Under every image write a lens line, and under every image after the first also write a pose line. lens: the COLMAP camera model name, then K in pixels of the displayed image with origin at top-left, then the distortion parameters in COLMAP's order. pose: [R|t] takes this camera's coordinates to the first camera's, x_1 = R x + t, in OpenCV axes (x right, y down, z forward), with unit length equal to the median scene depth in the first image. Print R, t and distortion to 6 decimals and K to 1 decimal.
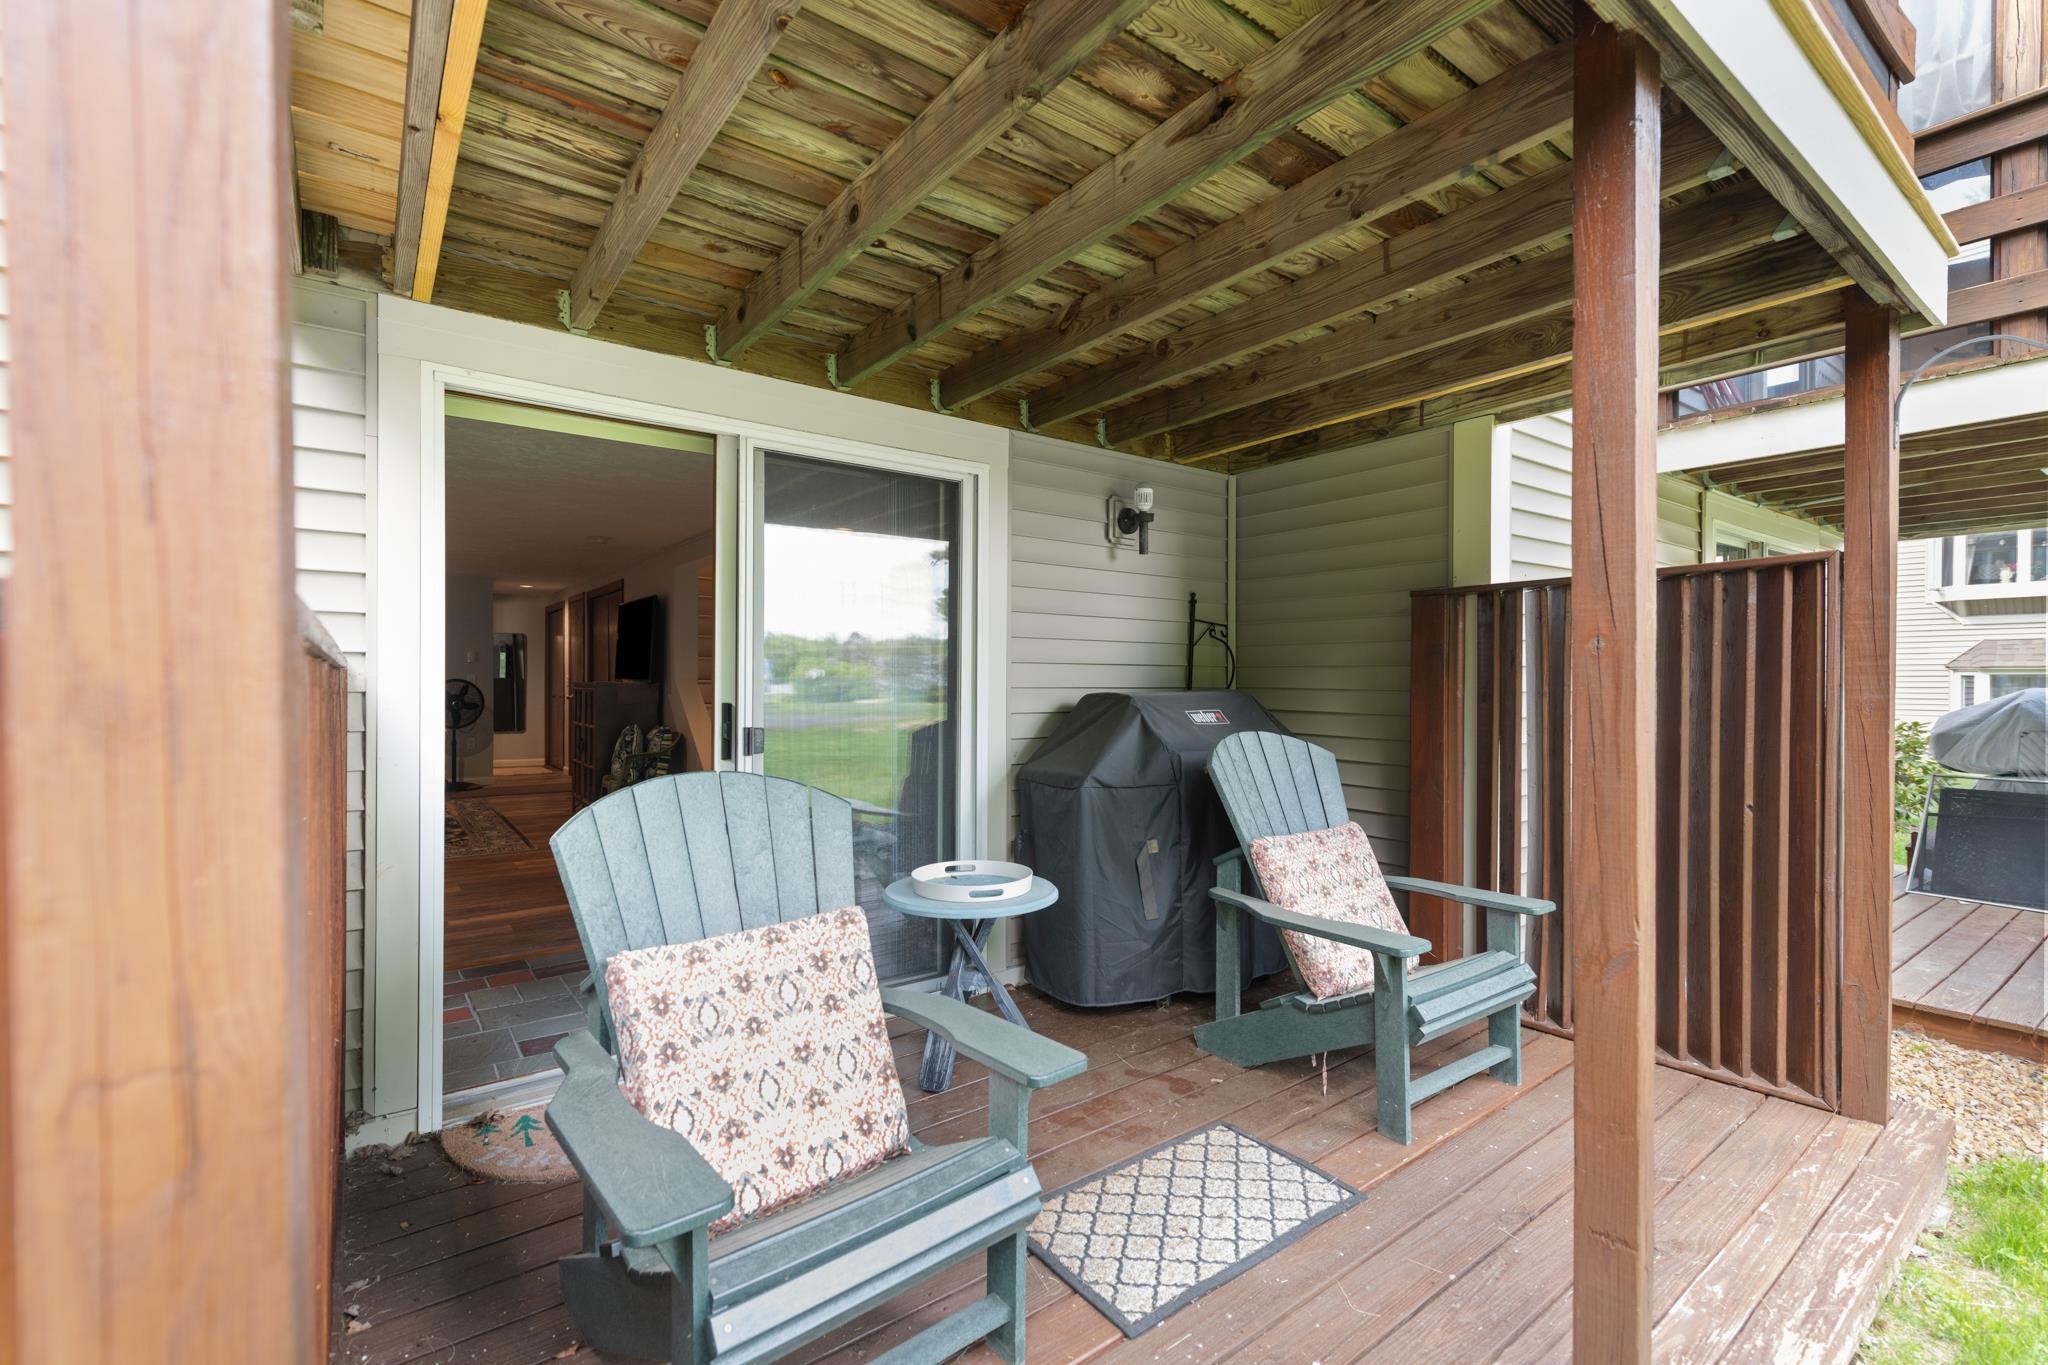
lens RADIAL K [[912.2, 0, 1033.1], [0, 912.2, 677.0], [0, 0, 1]] dist [0.000744, -0.000629]
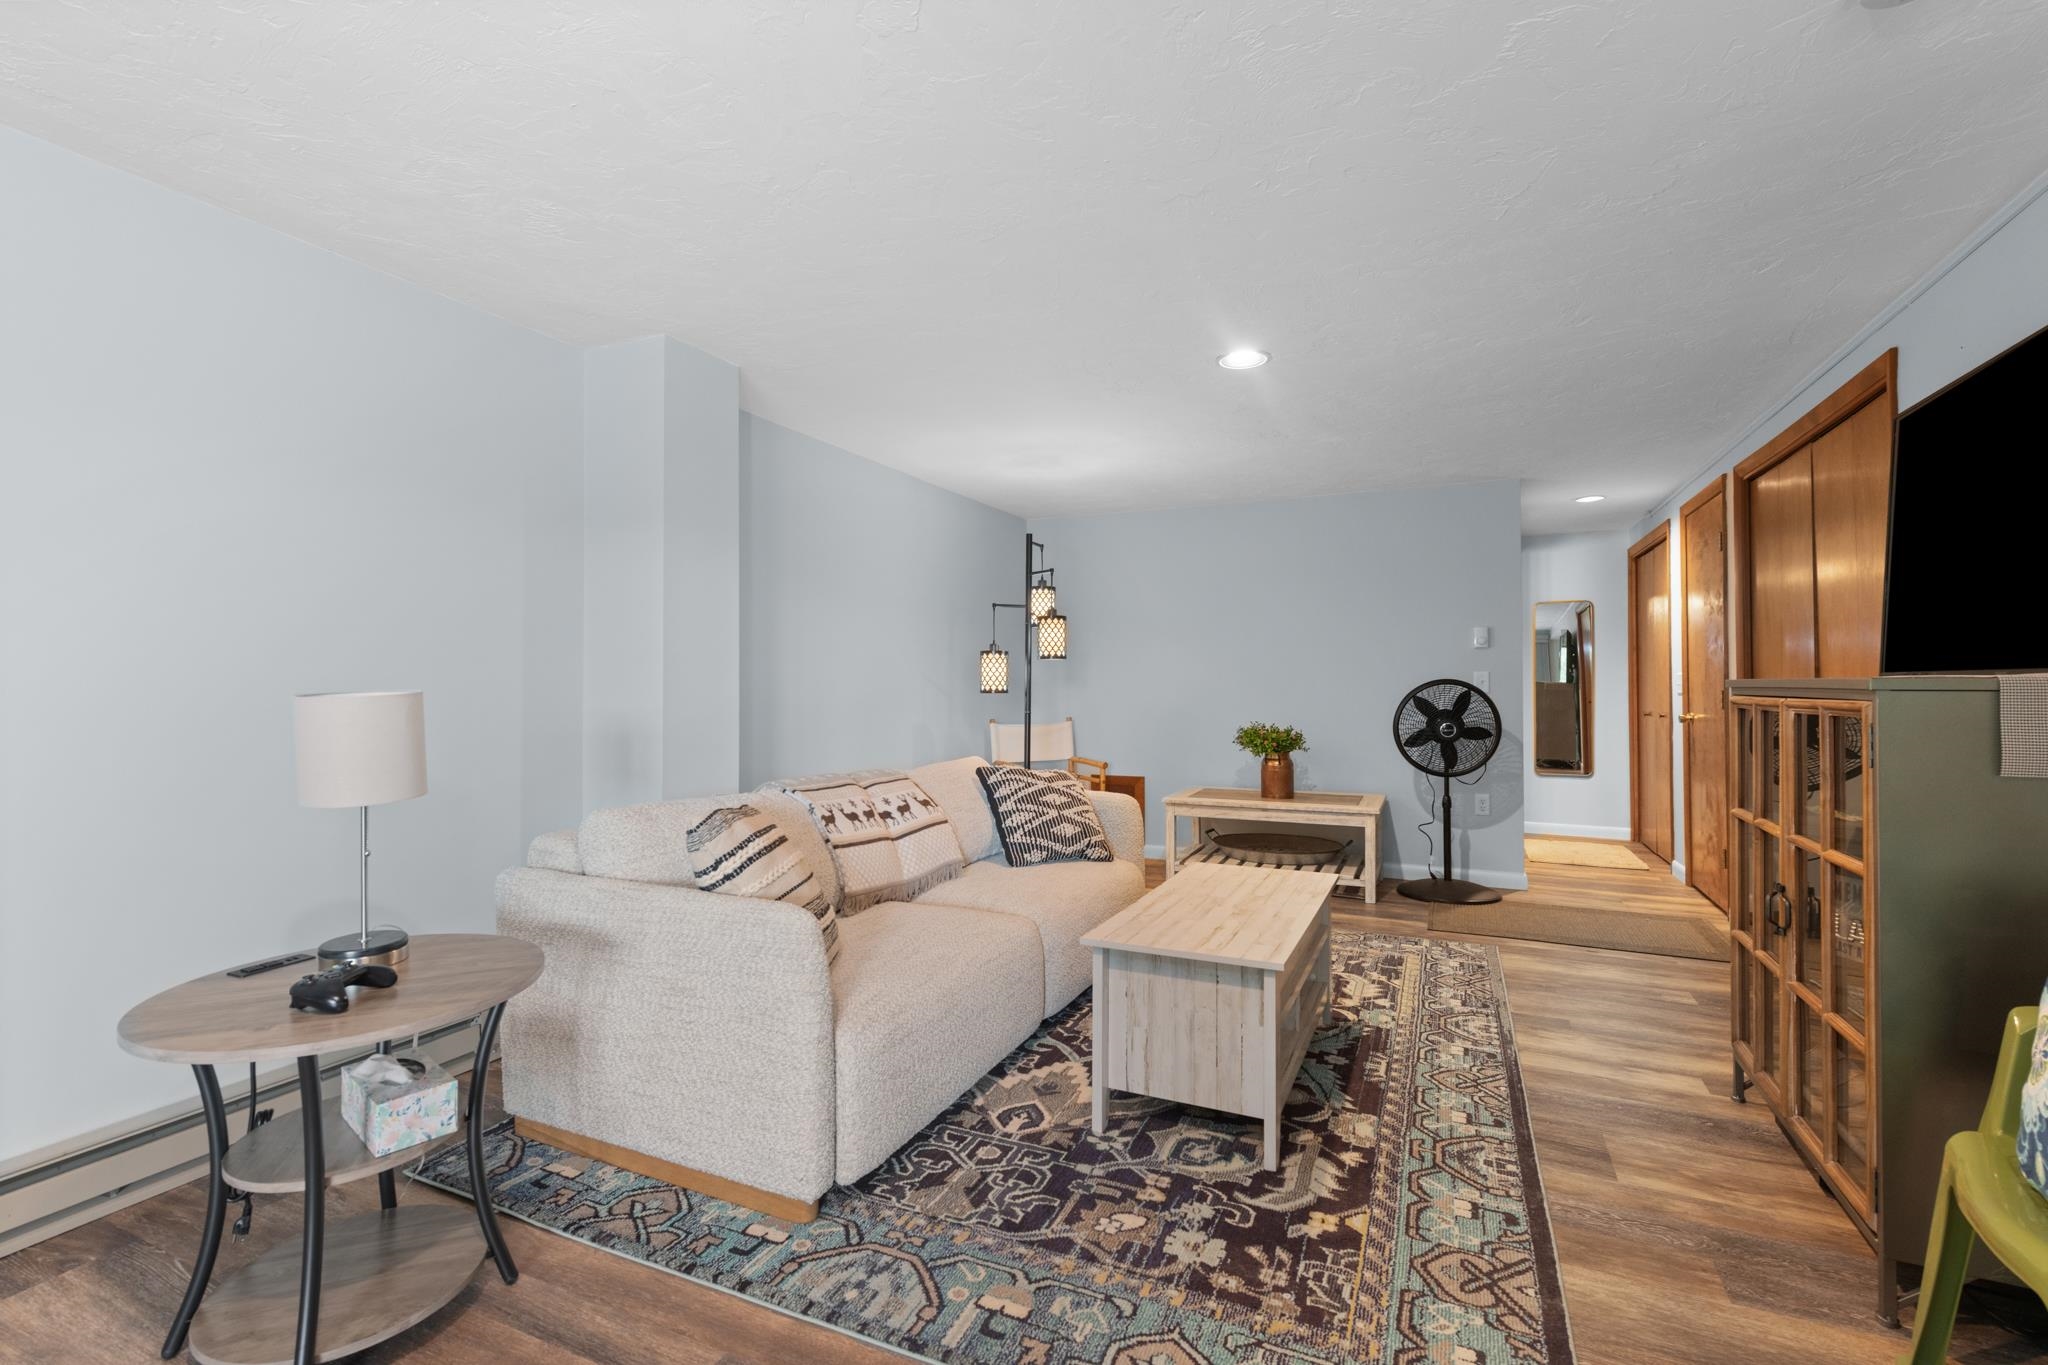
lens RADIAL K [[912.2, 0, 1033.1], [0, 912.2, 677.0], [0, 0, 1]] dist [0.000744, -0.000629]
pose [[0.484631, -0.012892, -0.874624, -0.265436], [0.005088, 0.999916, -0.011920, 0.005018], [0.874704, 0.001327, 0.484656, 0.487987]]
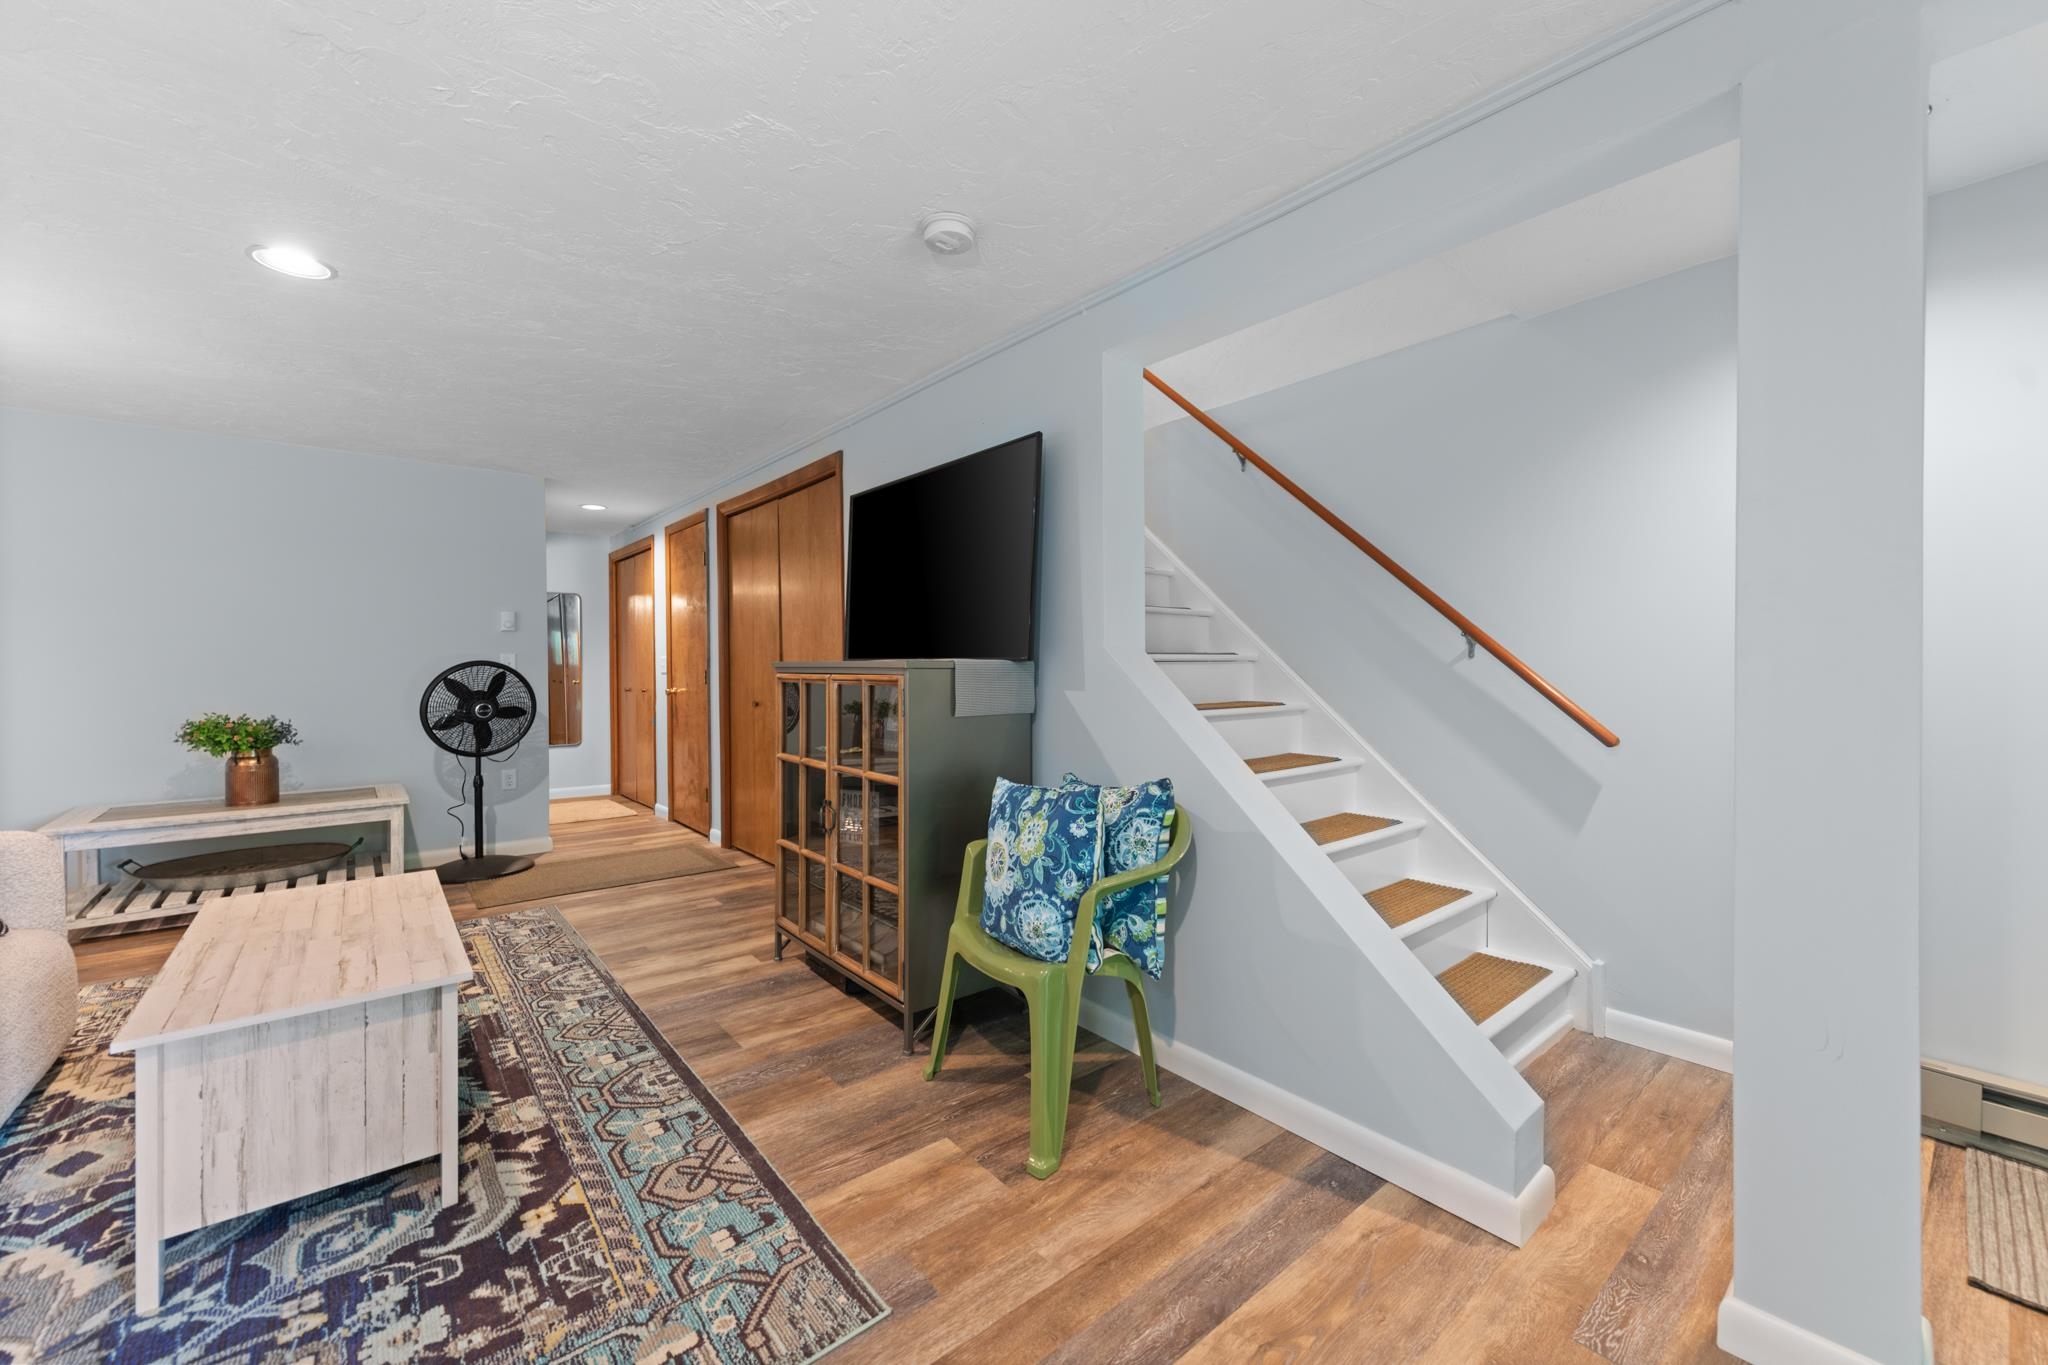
lens RADIAL K [[797.1, 0, 1023.1], [0, 797.1, 672.2], [0, 0, 1]] dist [0.011821, -0.004848]
pose [[0.998245, -0.008712, 0.058580, -0.311422], [0.007991, 0.999890, 0.012519, 0.004667], [-0.058683, -0.012029, 0.998204, 0.467245]]
